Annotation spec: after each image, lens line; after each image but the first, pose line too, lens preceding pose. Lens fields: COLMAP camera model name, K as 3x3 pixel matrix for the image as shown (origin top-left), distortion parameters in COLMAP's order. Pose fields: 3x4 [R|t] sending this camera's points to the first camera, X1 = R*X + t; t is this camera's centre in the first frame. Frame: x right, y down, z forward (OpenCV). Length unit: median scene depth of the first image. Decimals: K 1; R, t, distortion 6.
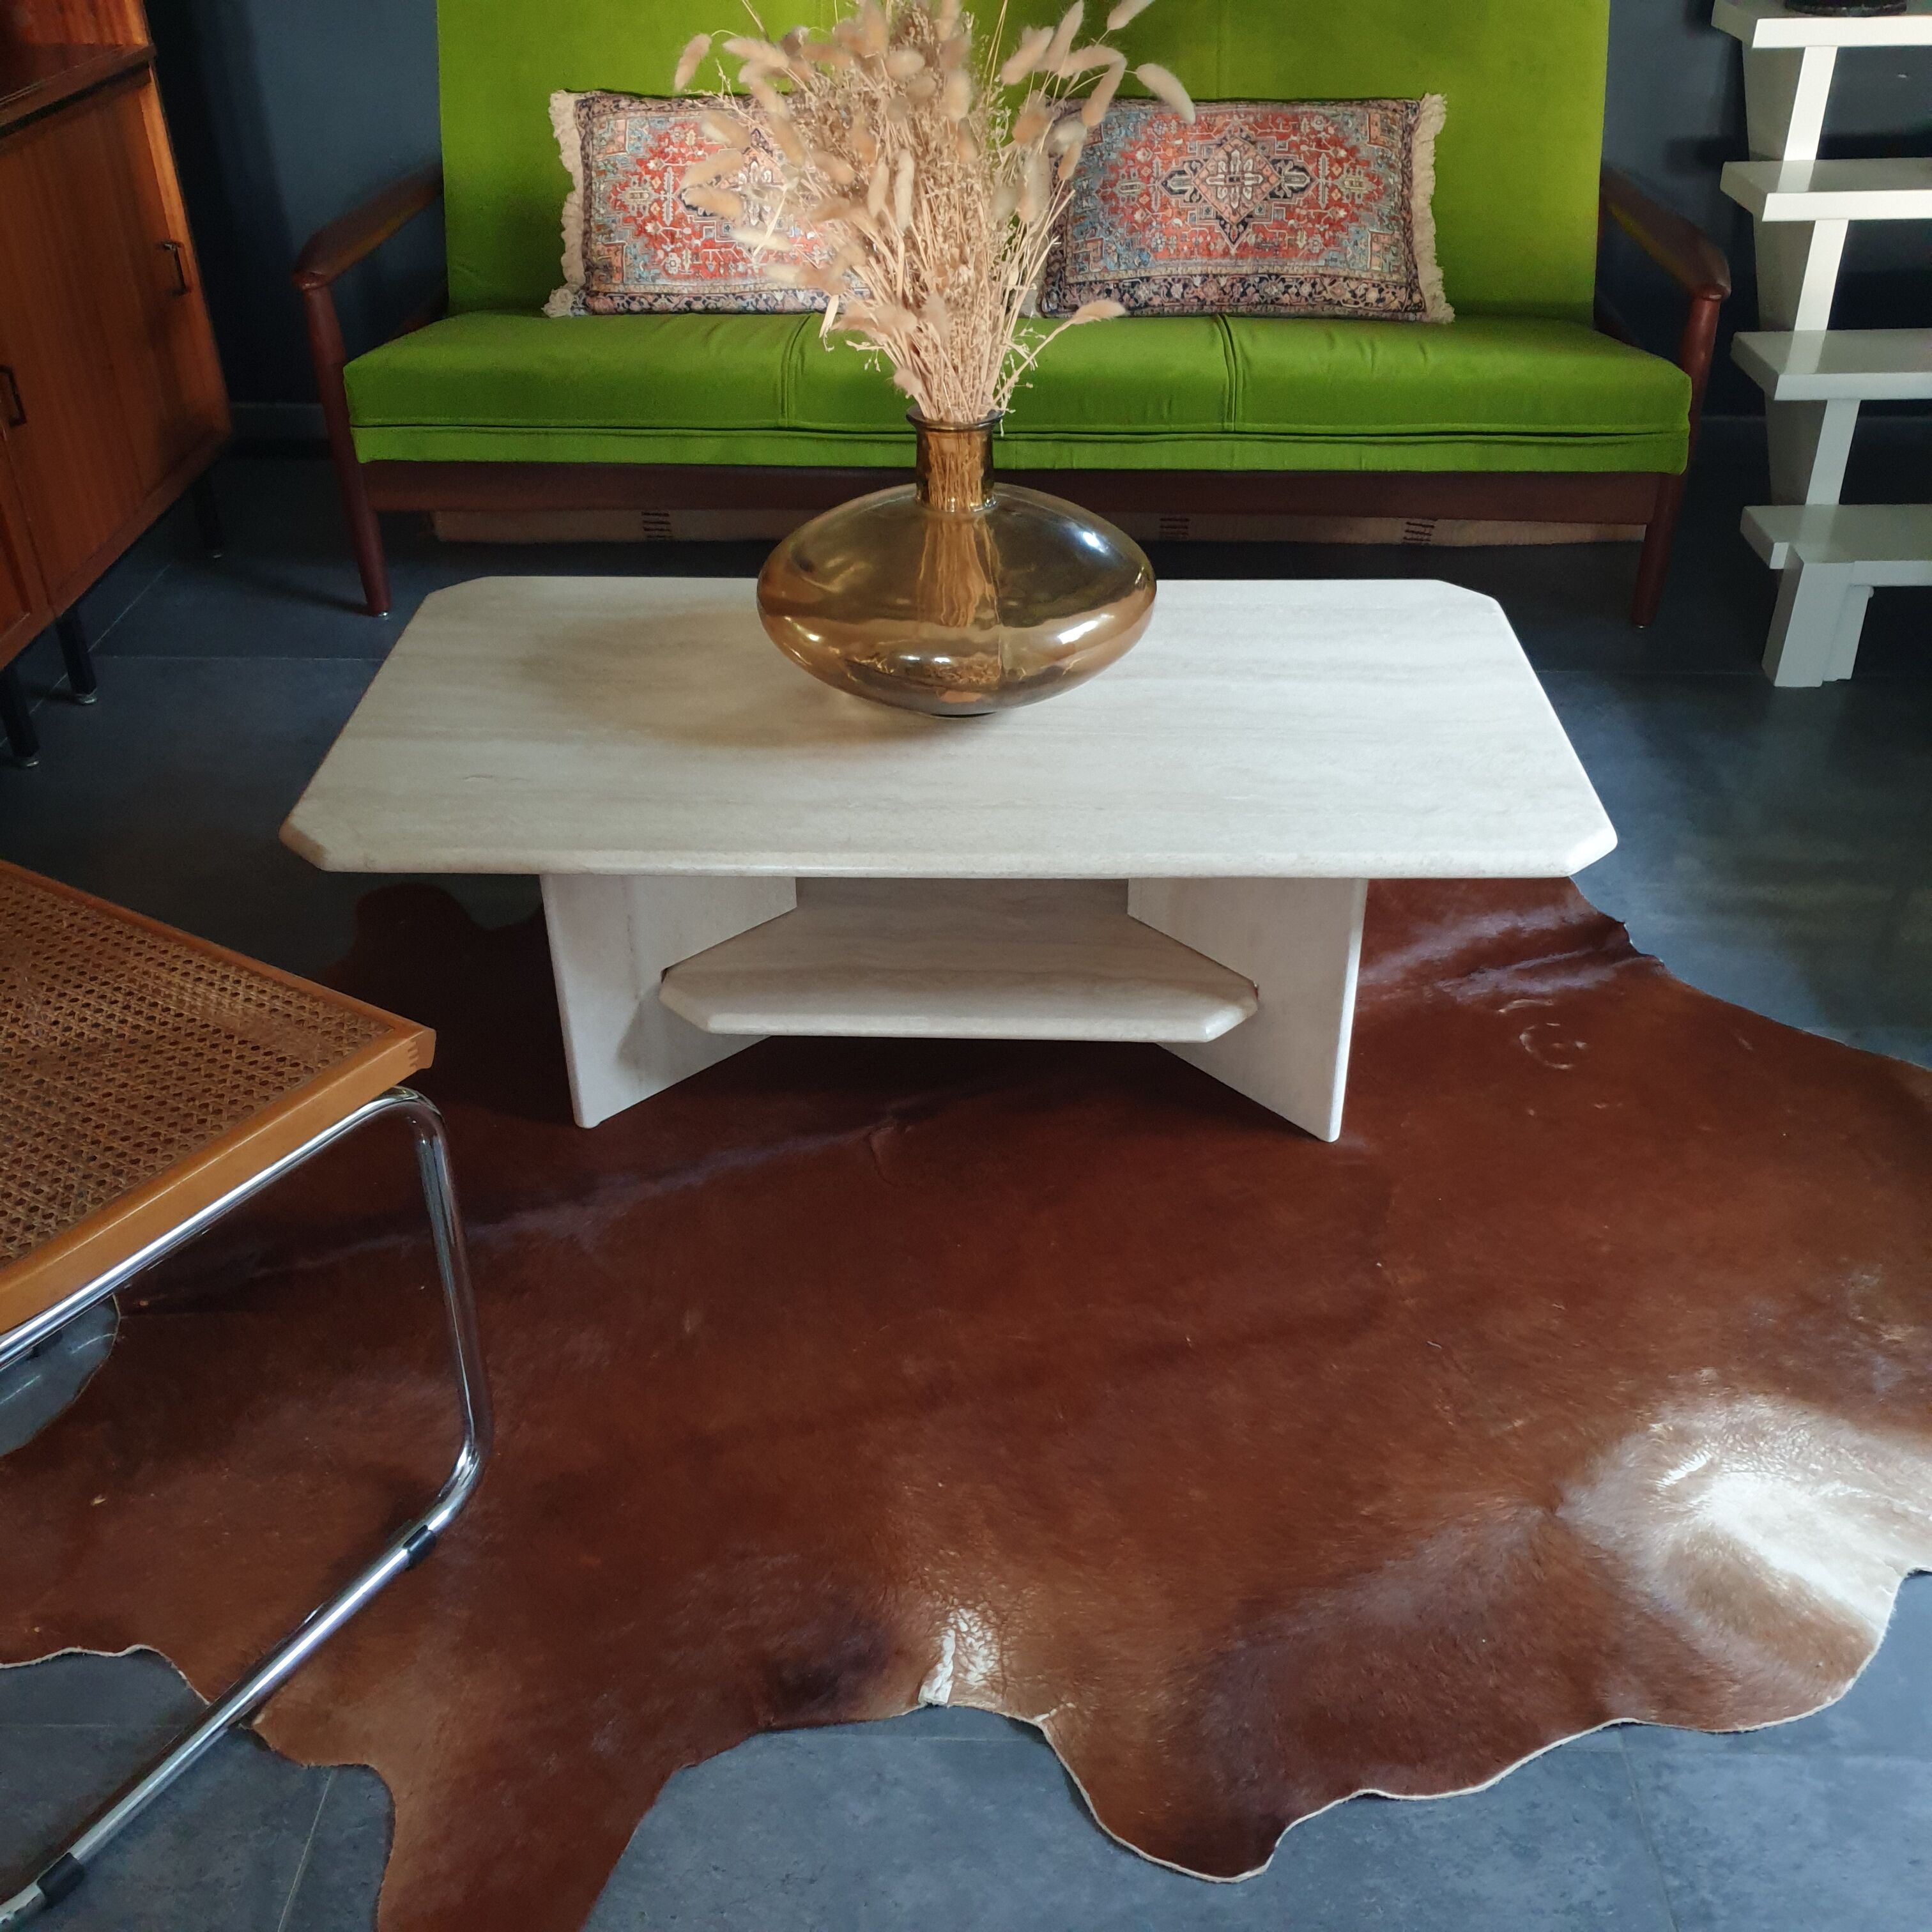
lens RADIAL K [[2037.9, 0, 963.3], [0, 2037.9, 1005.0], [0, 0, 1]] dist [0.053953, -0.138932]
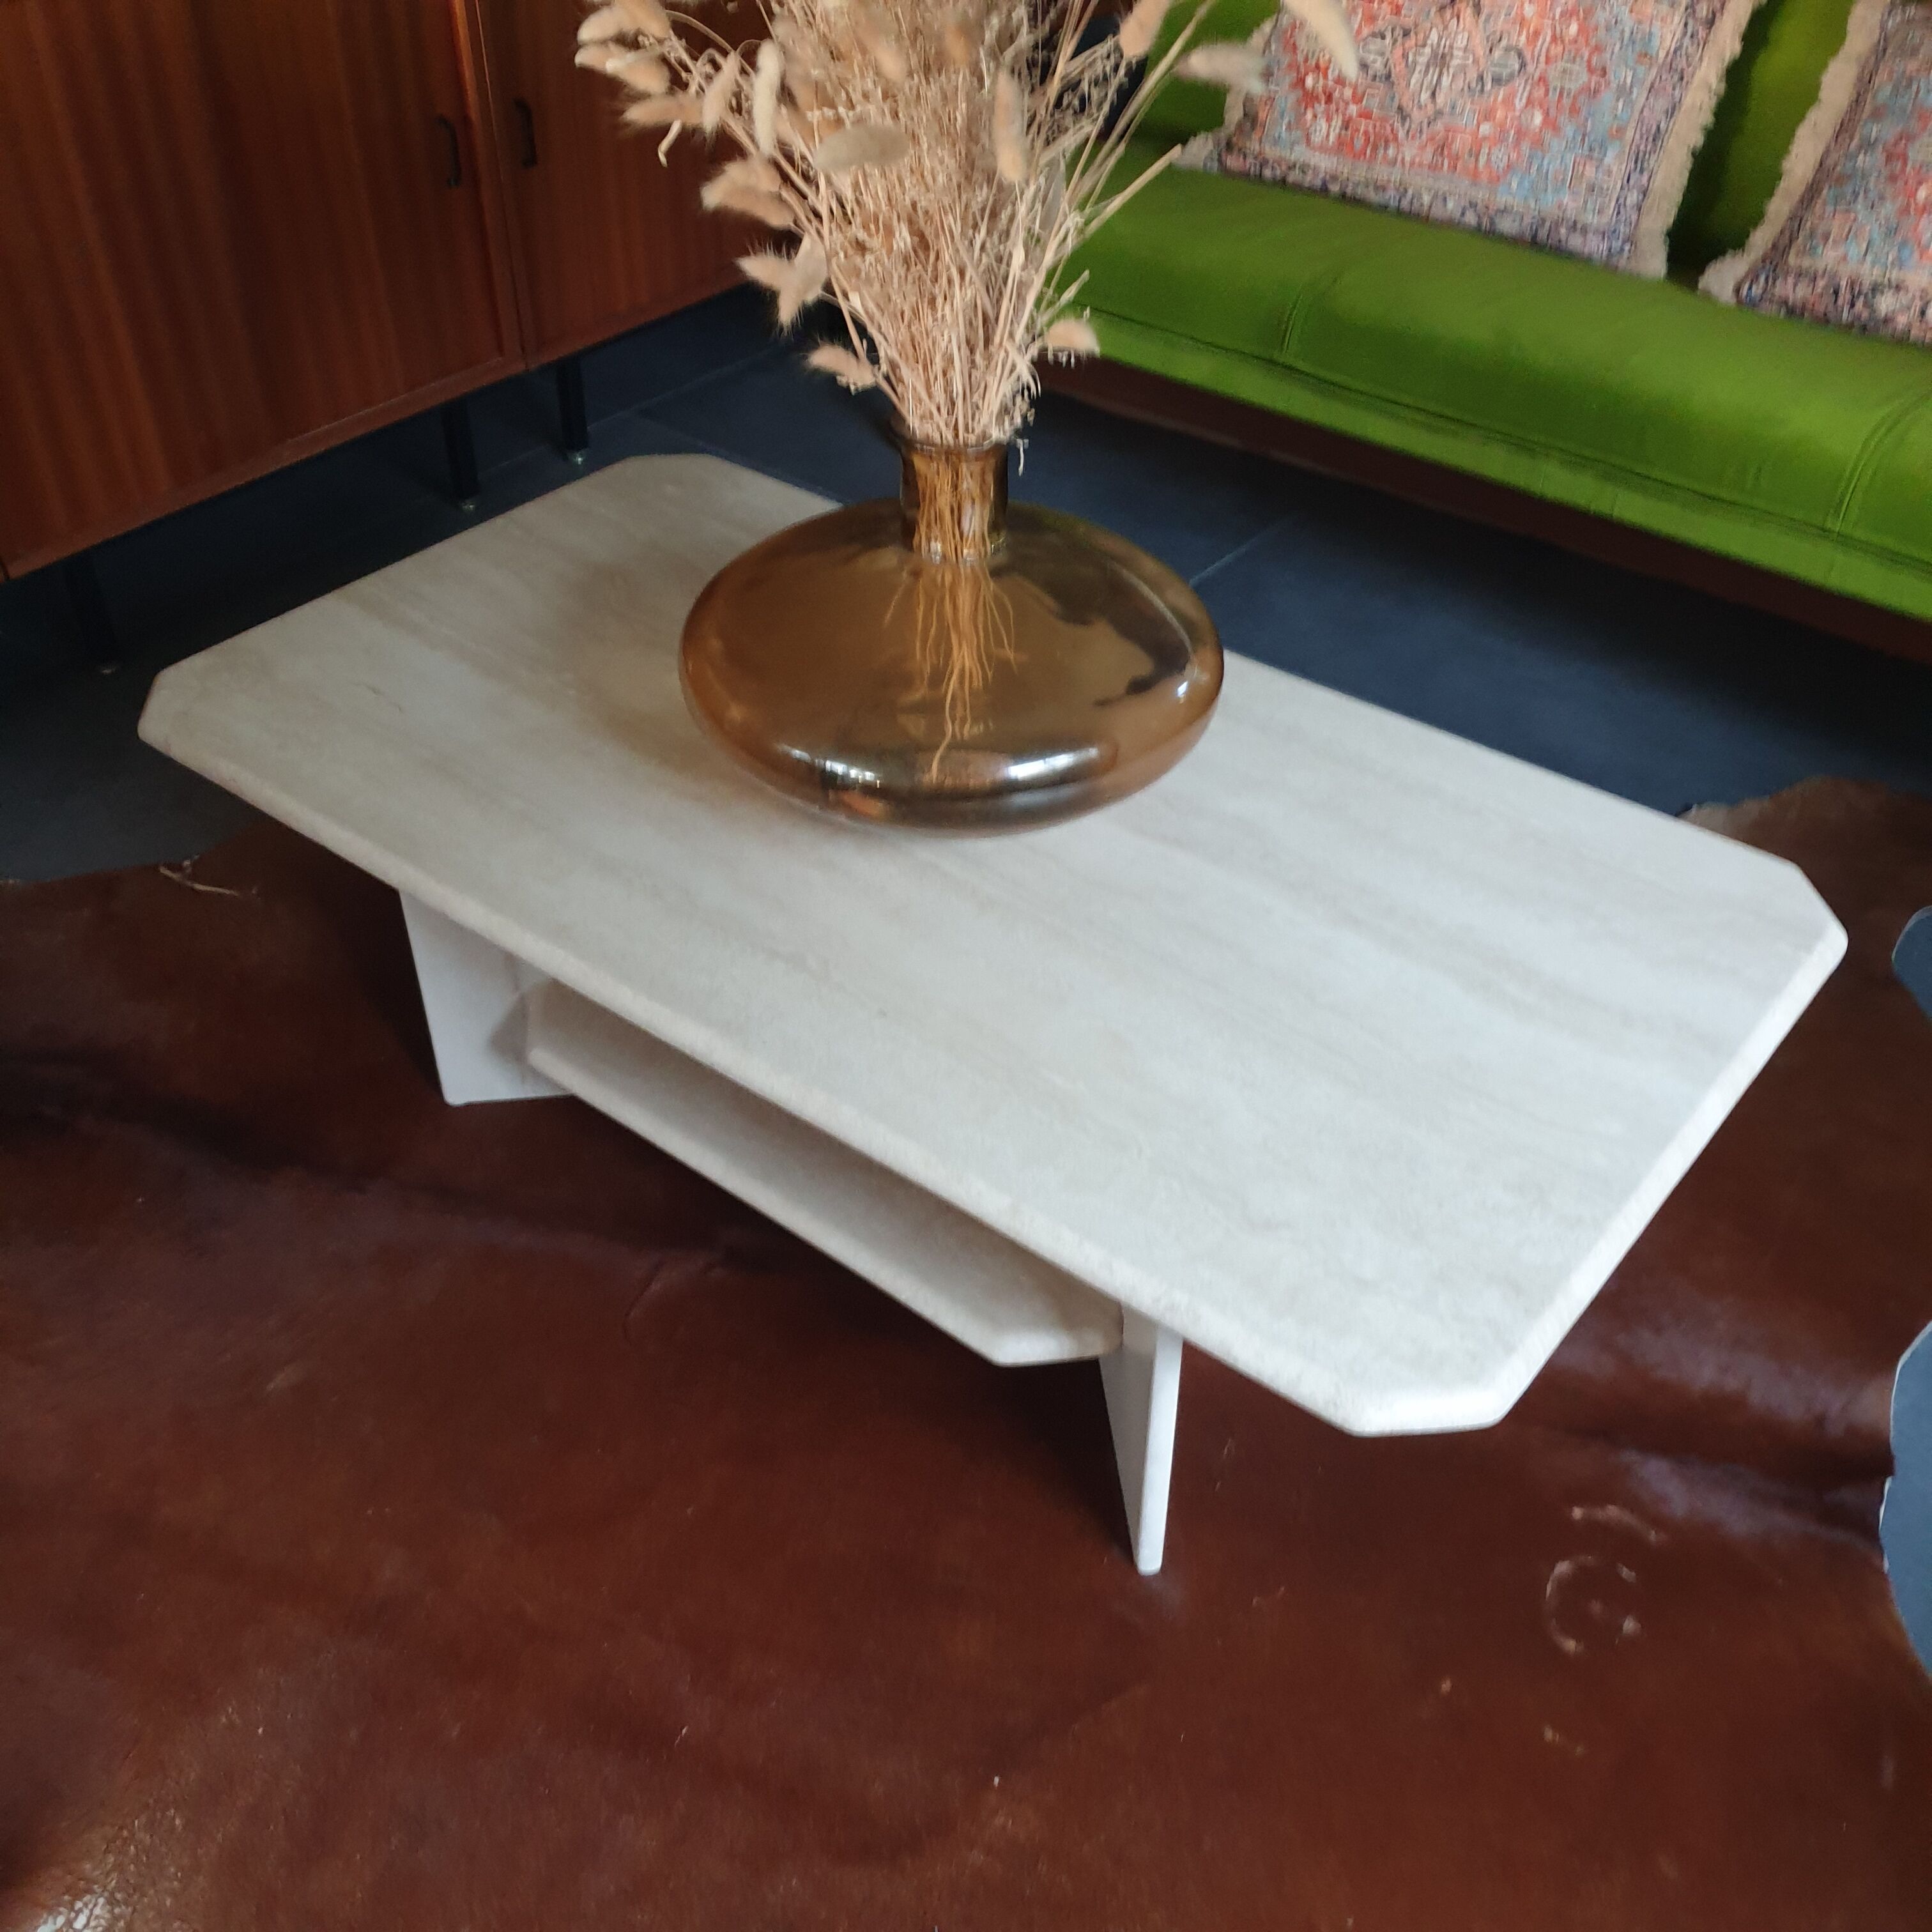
lens RADIAL K [[2027.3, 0, 967.7], [0, 2027.3, 991.0], [0, 0, 1]] dist [0.003747, 0.020239]
pose [[0.795180, 0.393947, -0.460971, 0.253250], [-0.349675, 0.918988, 0.182175, -0.149267], [0.495394, 0.016328, 0.868515, 0.244391]]
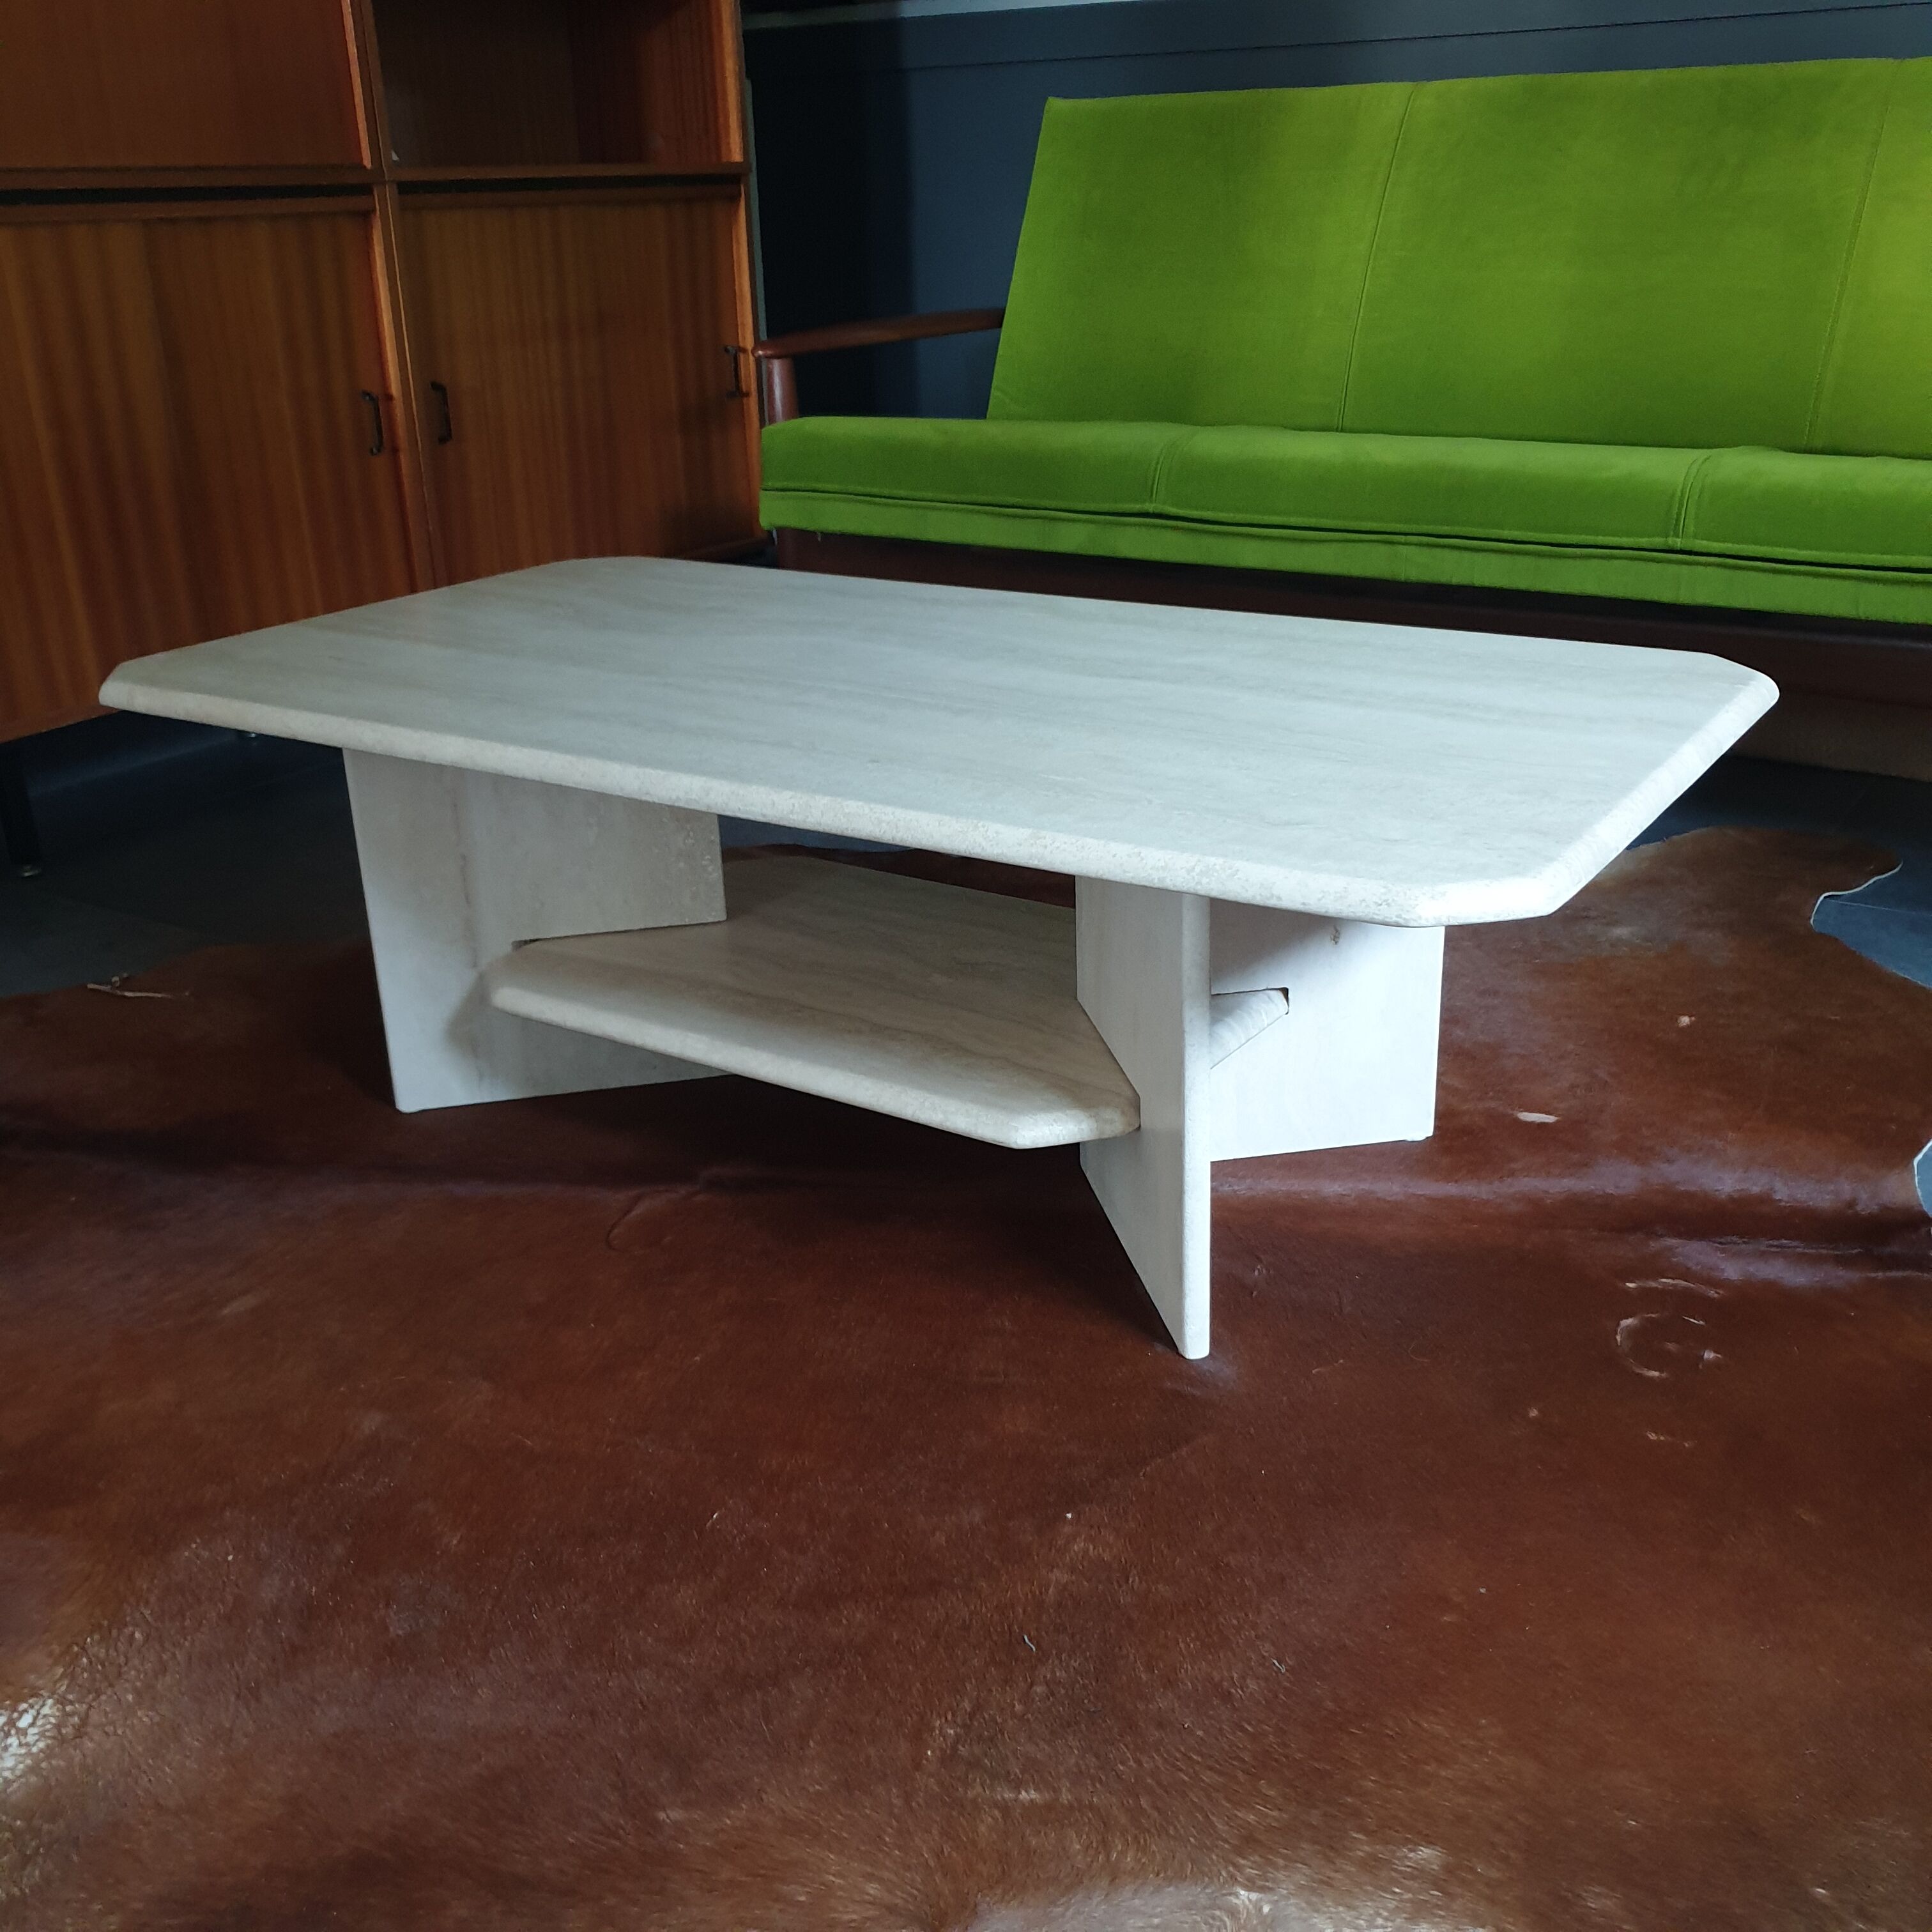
lens RADIAL K [[2038.2, 0, 964.6], [0, 2038.2, 965.6], [0, 0, 1]] dist [0.010137, -0.000743]
pose [[0.851102, 0.171028, -0.496362, 0.283772], [-0.272878, 0.951816, -0.139939, 0.039285], [0.448512, 0.254549, 0.856763, 0.254474]]
